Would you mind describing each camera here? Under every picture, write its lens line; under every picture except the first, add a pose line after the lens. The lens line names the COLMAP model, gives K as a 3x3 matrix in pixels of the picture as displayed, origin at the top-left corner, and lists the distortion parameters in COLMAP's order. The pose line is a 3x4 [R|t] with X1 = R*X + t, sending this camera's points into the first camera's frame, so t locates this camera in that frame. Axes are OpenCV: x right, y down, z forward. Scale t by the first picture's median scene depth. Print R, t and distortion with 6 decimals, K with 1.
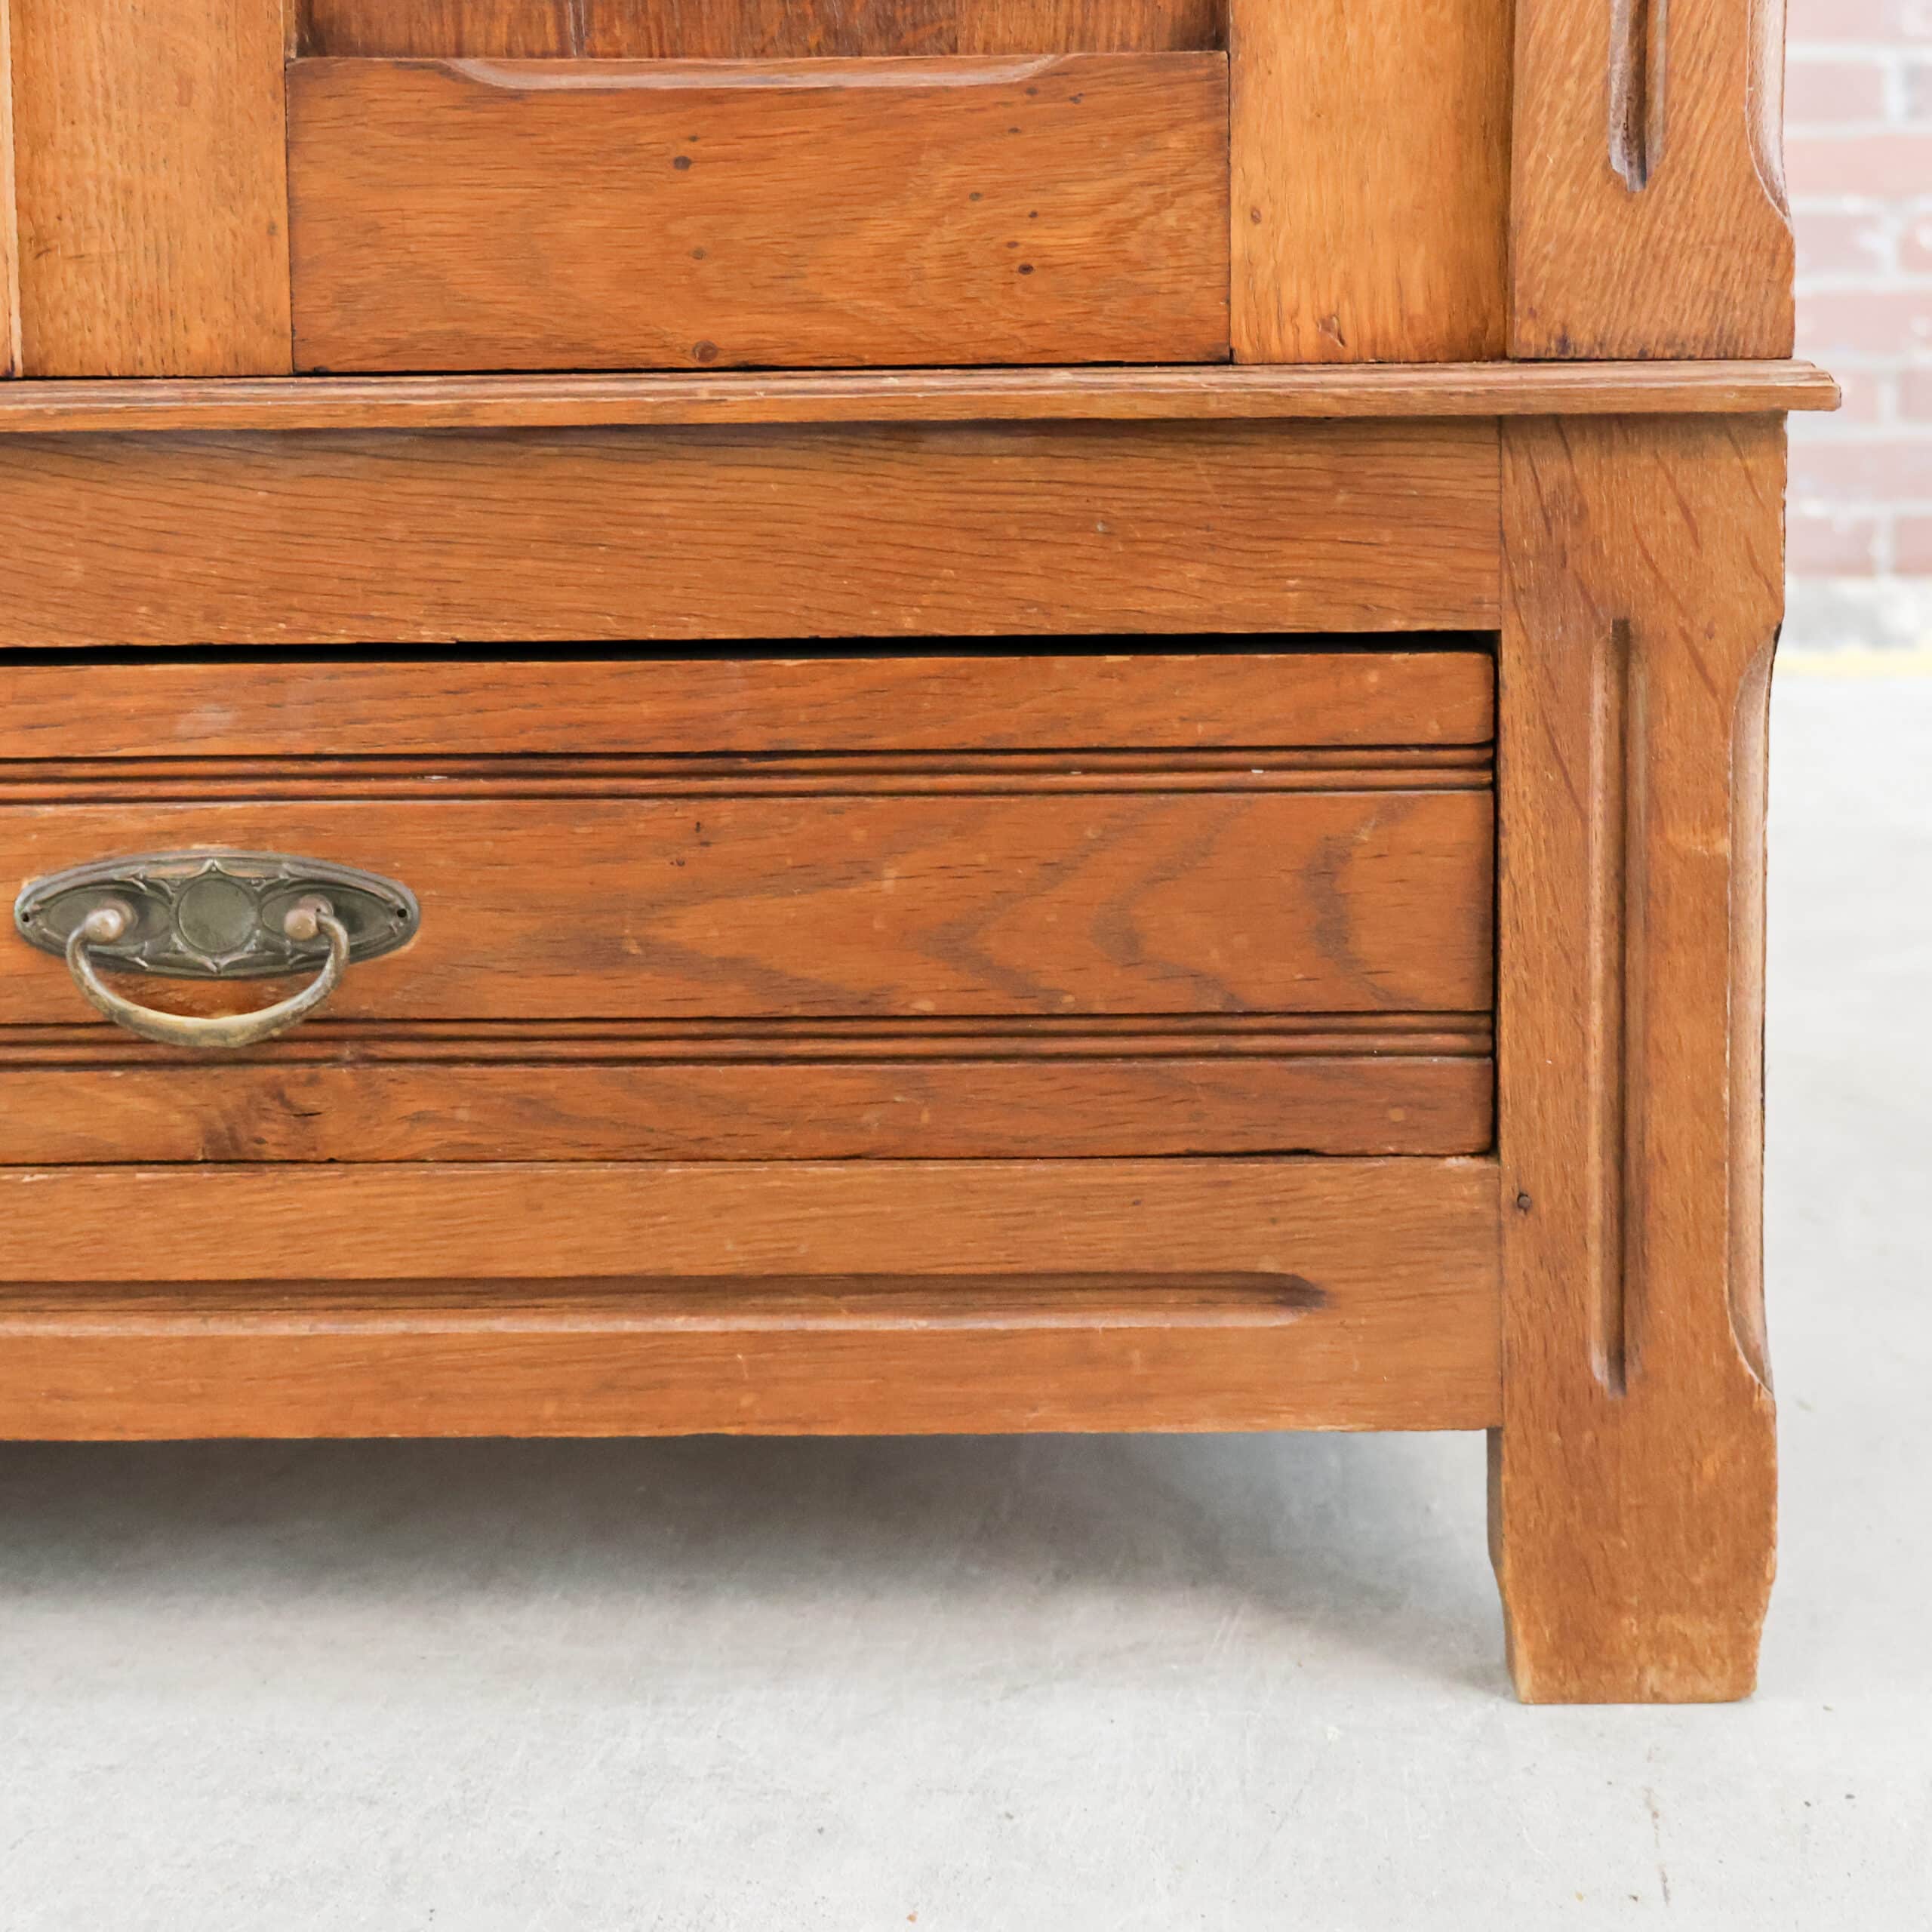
lens RADIAL K [[2834.3, 0, 979.8], [0, 2834.3, 670.1], [0, 0, 1]] dist [0.009133, 0.000000]
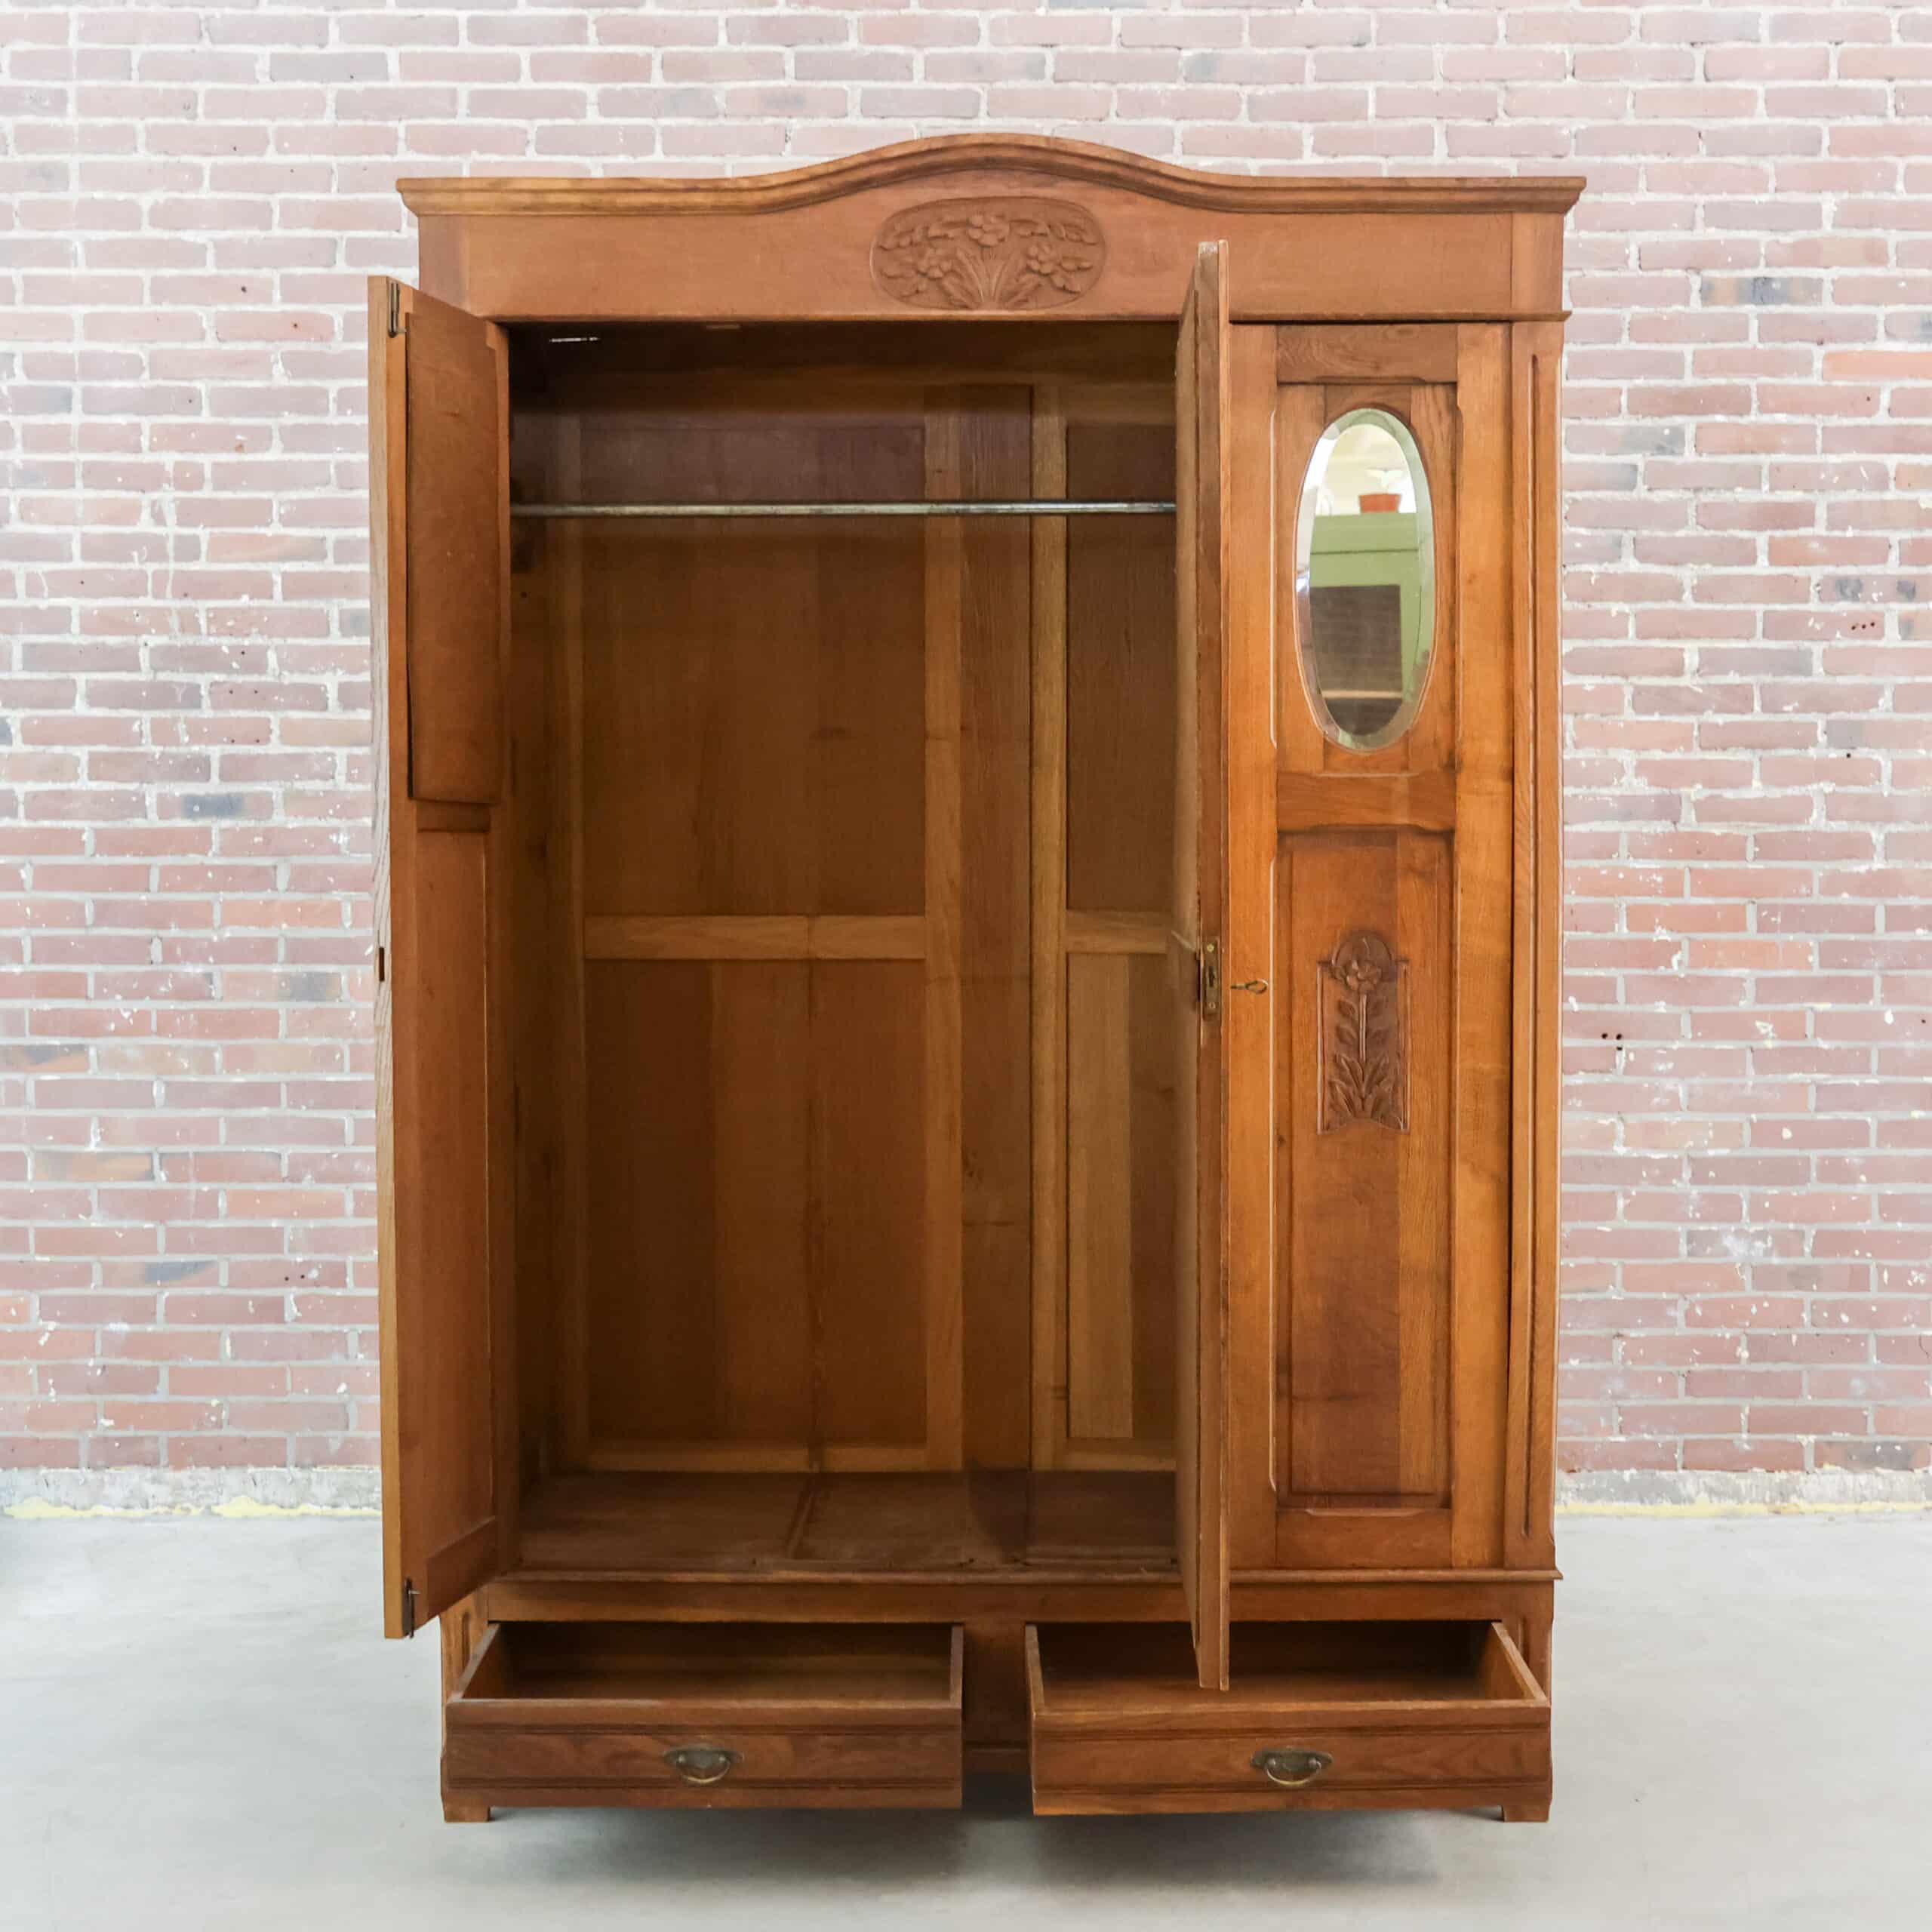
lens RADIAL K [[2834.3, 0, 1043.0], [0, 2834.3, 1072.7], [0, 0, 1]] dist [0.009133, 0.000000]
pose [[0.999652, 0.009891, 0.024462, -0.824541], [-0.008774, 0.998933, -0.045351, -0.796032], [-0.024885, 0.045120, 0.998672, -4.377574]]
